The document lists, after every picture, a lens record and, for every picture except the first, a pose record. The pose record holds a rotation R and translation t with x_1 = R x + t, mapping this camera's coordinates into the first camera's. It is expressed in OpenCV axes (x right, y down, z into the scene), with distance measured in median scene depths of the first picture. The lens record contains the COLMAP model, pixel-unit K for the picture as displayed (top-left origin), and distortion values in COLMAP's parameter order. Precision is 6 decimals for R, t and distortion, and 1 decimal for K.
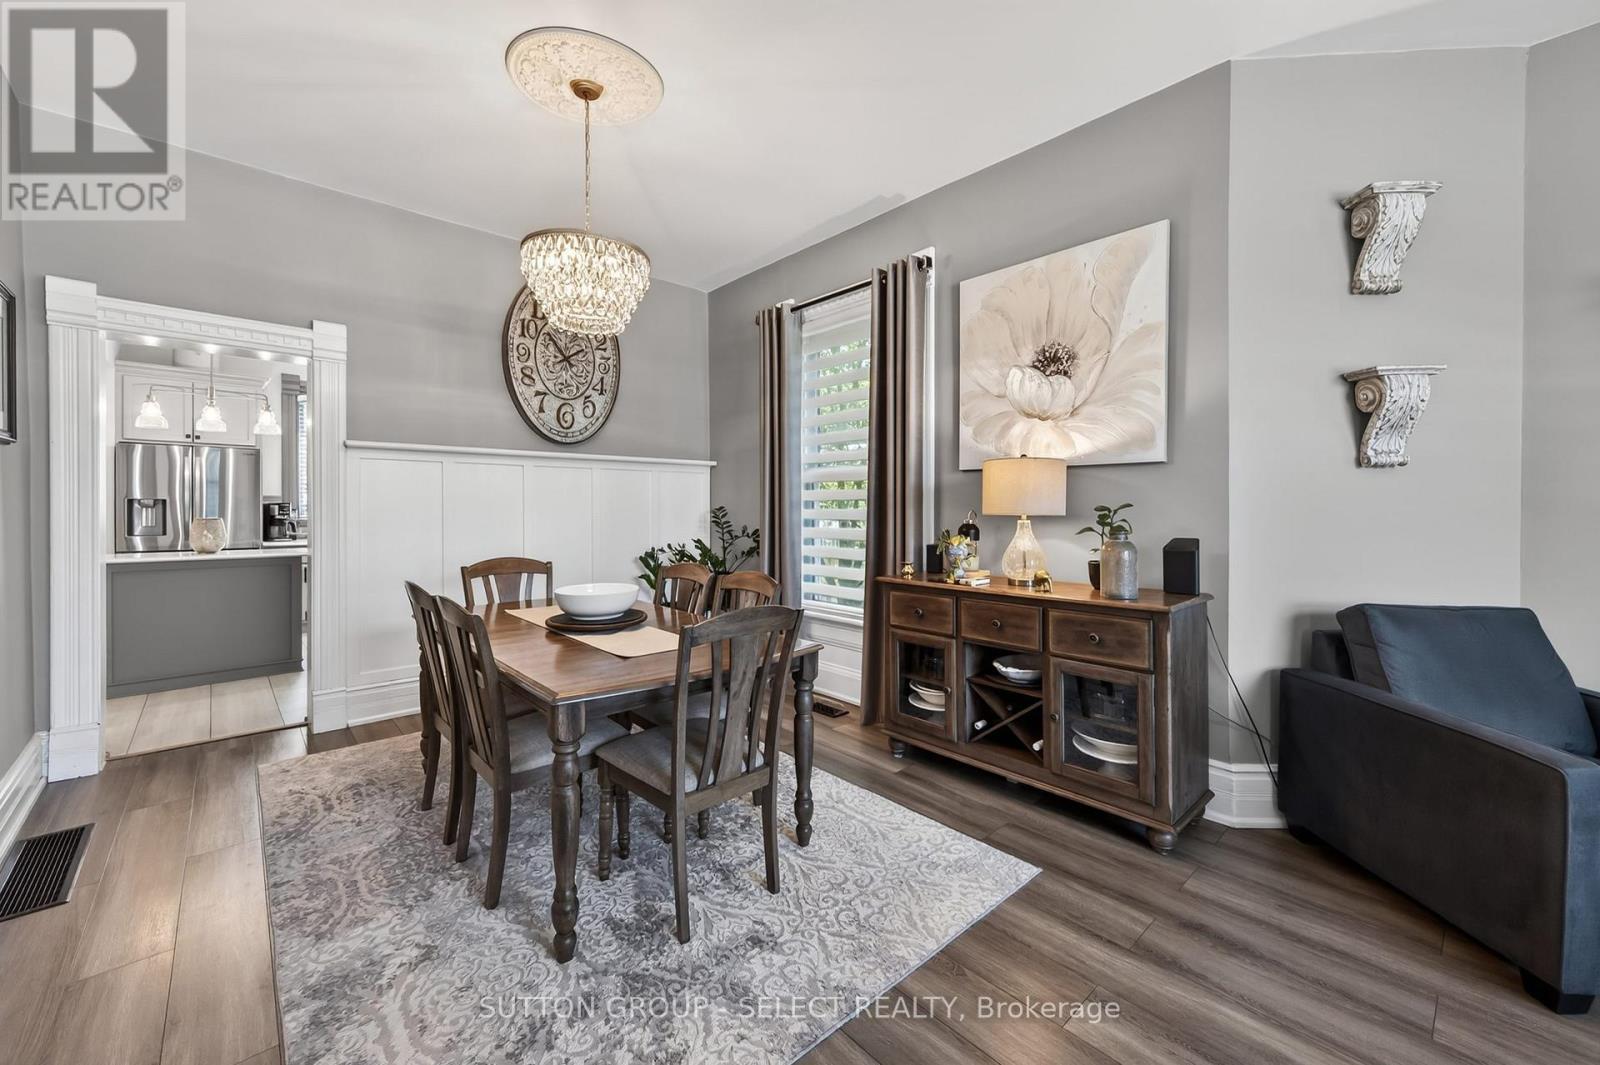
lens RADIAL K [[624.4, 0, 778.9], [0, 624.4, 510.6], [0, 0, 1]] dist [0.010153, 0.000101]
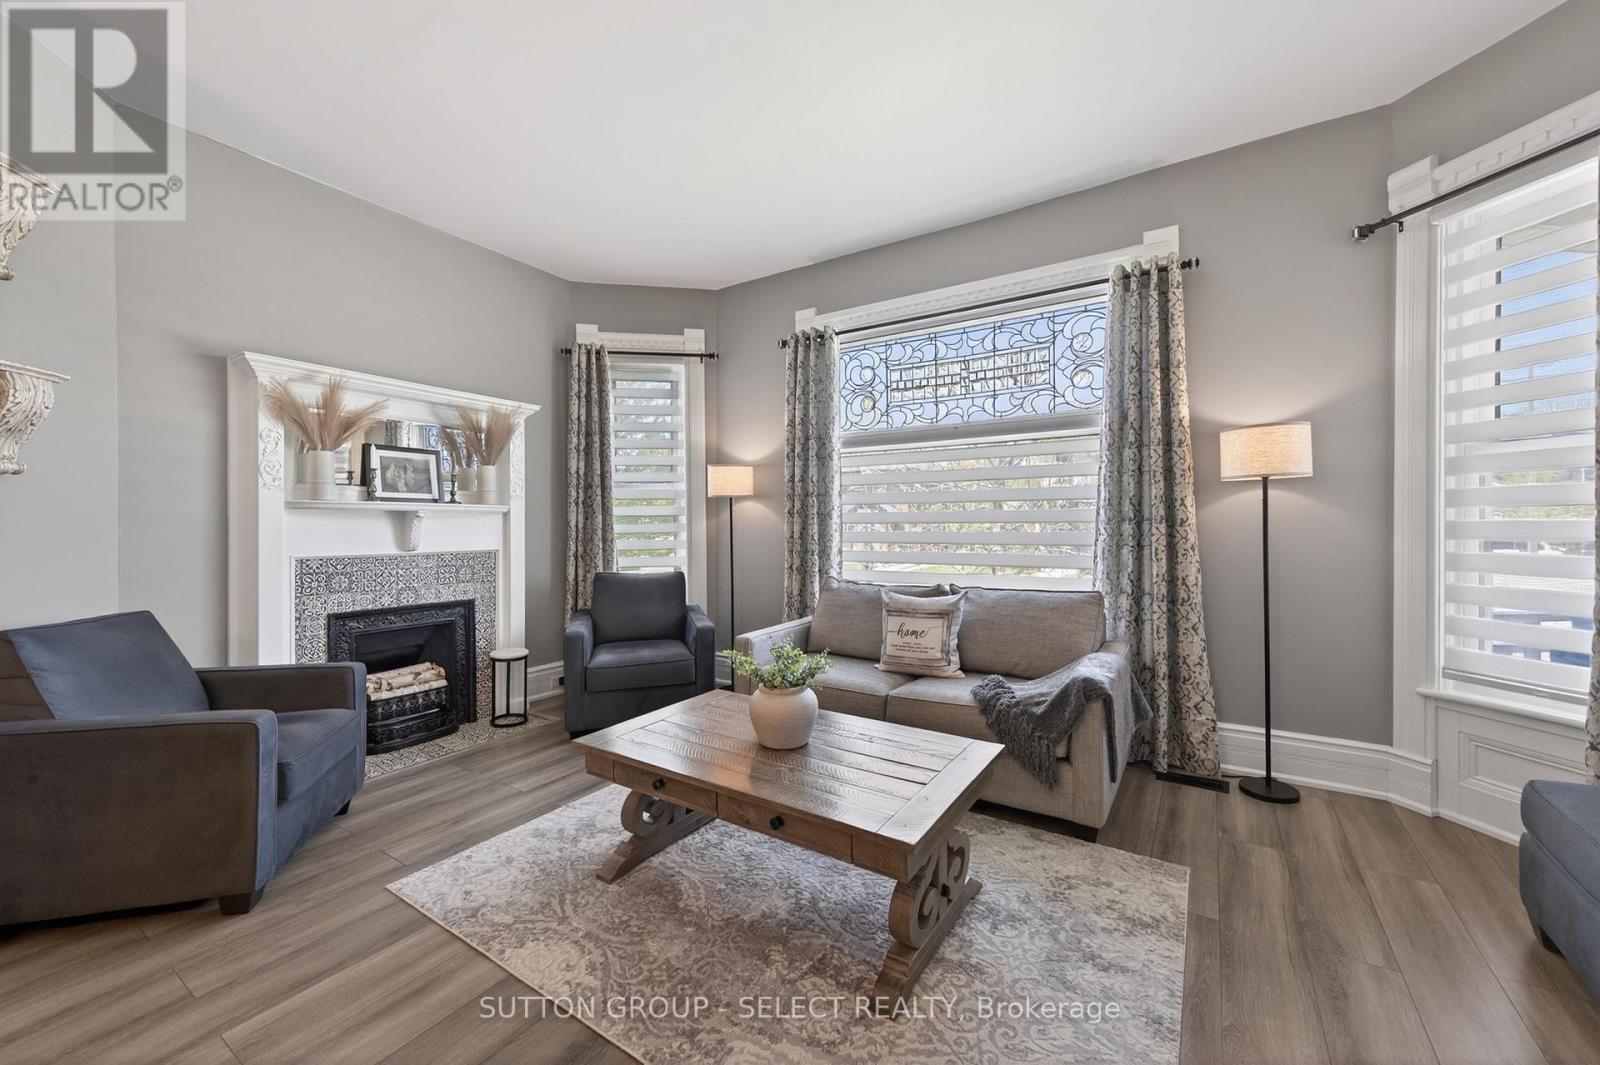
lens RADIAL K [[624.4, 0, 792.5], [0, 624.4, 522.4], [0, 0, 1]] dist [0.010153, 0.000101]
pose [[-0.253098, -0.003044, 0.967436, -0.197027], [0.004001, 0.999983, 0.004193, -0.001332], [-0.967432, 0.004932, -0.253081, 0.168703]]
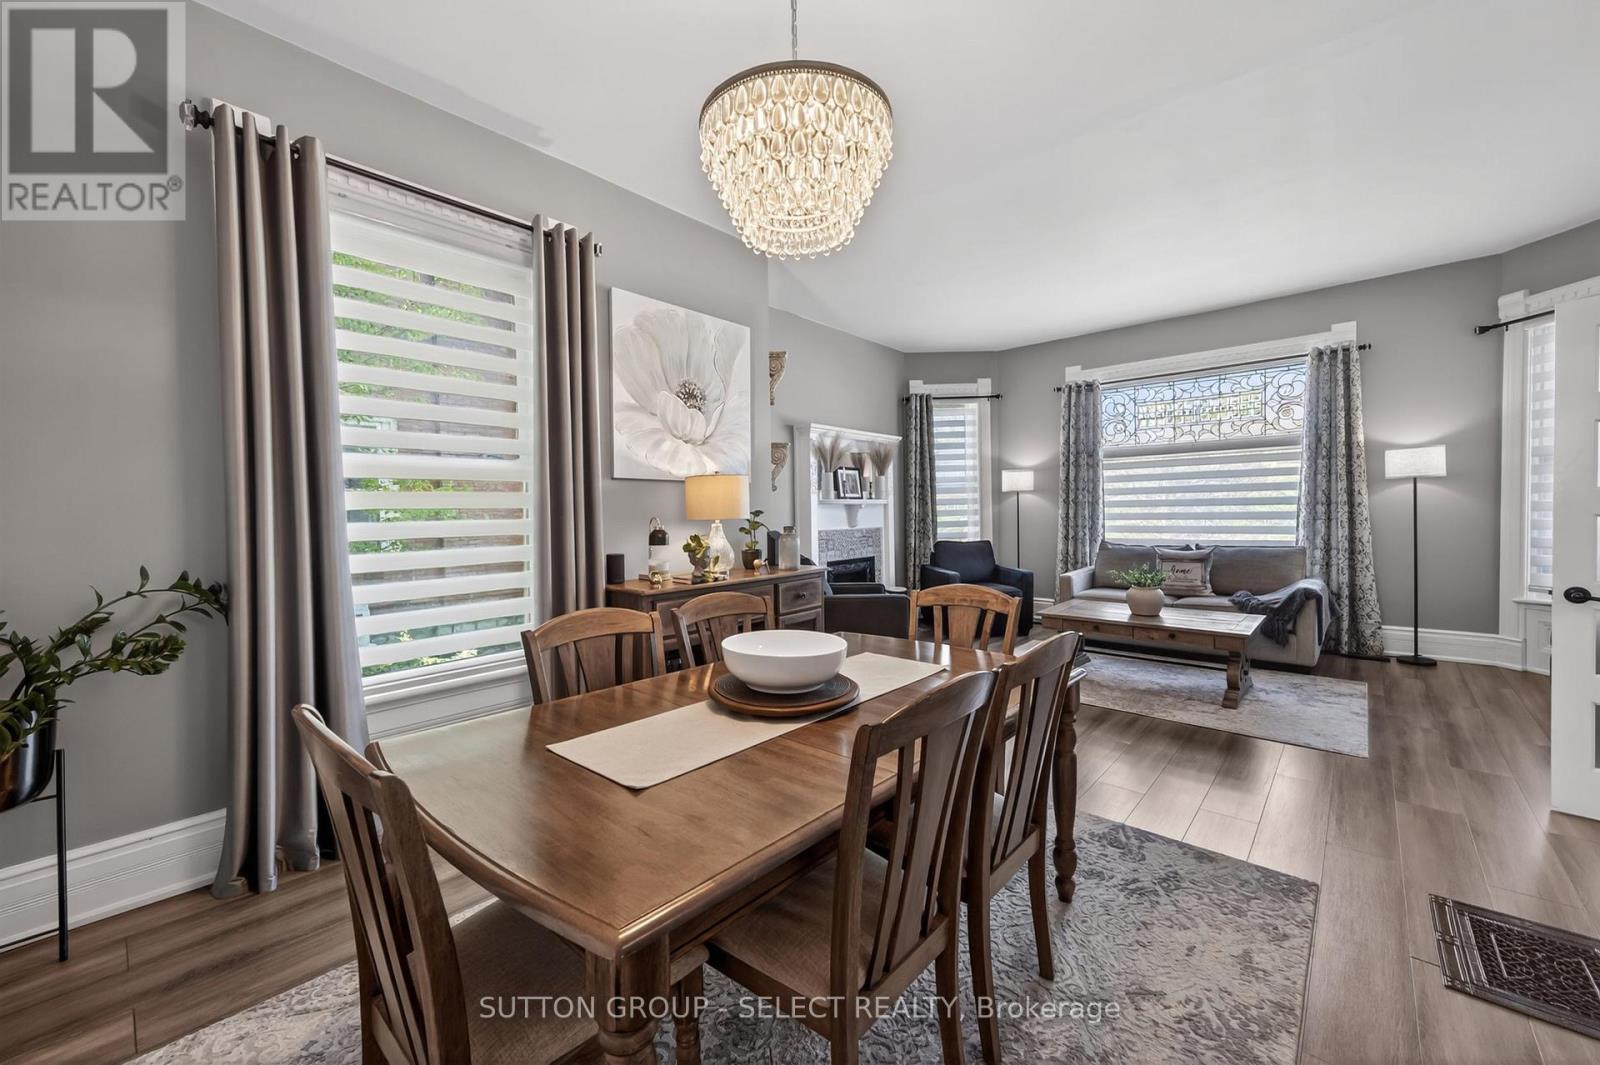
lens RADIAL K [[624.4, 0, 803.3], [0, 624.4, 522.7], [0, 0, 1]] dist [0.010153, 0.000101]
pose [[-0.116435, -0.022328, 0.992947, -1.025822], [0.018843, 0.999518, 0.024685, -0.017290], [-0.993020, 0.021584, -0.115958, 1.153605]]
